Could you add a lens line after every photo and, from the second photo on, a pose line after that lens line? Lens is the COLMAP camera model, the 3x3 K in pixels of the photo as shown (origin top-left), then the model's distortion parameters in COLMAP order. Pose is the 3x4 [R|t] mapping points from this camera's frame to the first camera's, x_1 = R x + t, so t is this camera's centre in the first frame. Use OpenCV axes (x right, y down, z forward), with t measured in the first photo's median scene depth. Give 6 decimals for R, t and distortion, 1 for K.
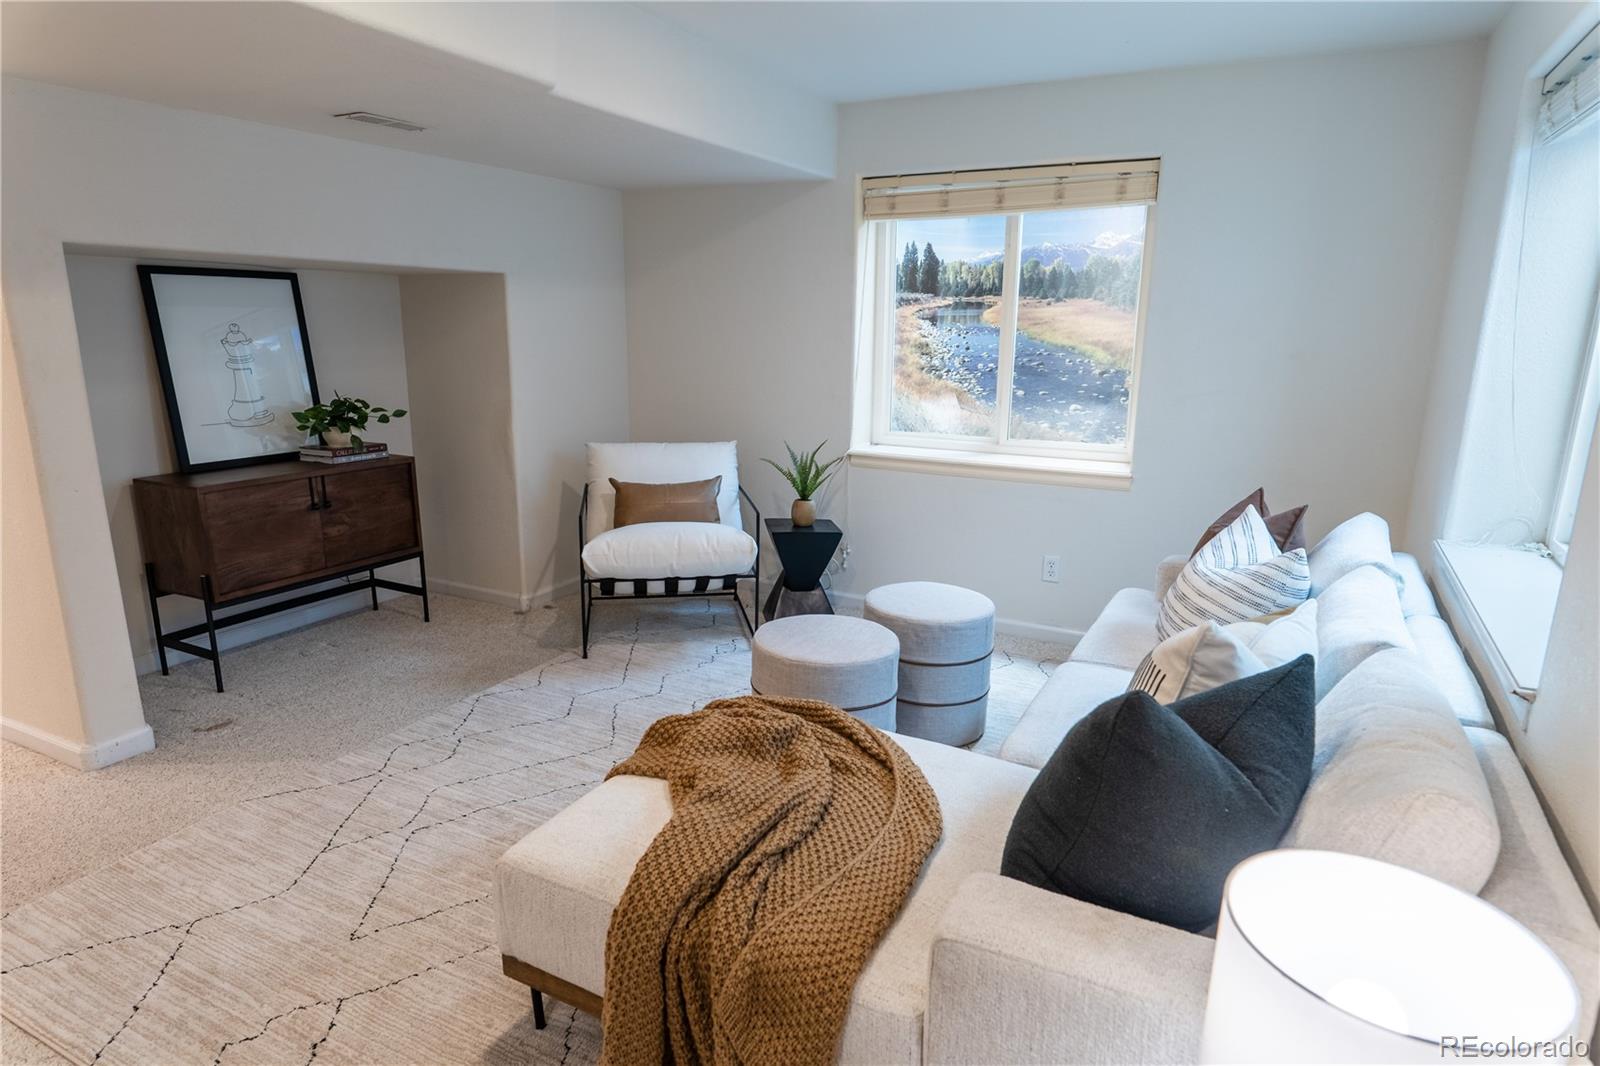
lens RADIAL K [[927.4, 0, 803.3], [0, 927.4, 536.7], [0, 0, 1]] dist [-0.001607, 0.001444]
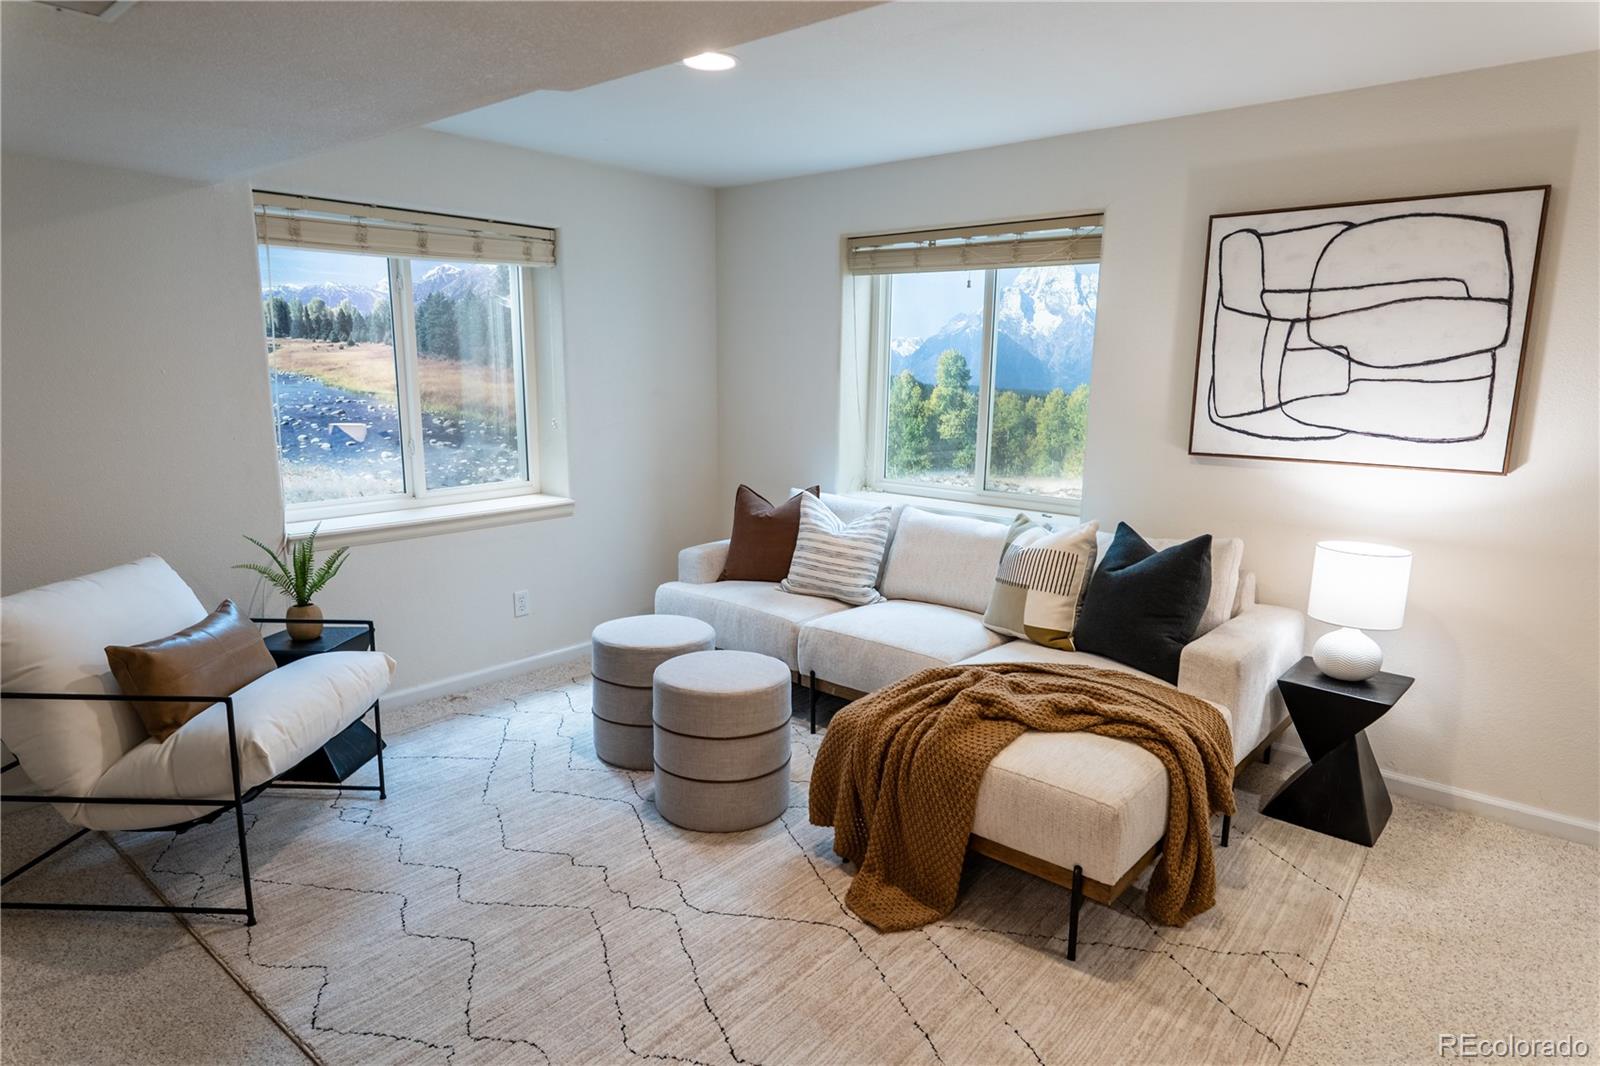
lens RADIAL K [[927.4, 0, 804.4], [0, 927.4, 535.4], [0, 0, 1]] dist [-0.001607, 0.001444]
pose [[0.218544, -0.186948, 0.957752, -0.560862], [0.215359, 0.966517, 0.139517, -0.100685], [-0.951766, 0.175770, 0.251487, 0.363716]]
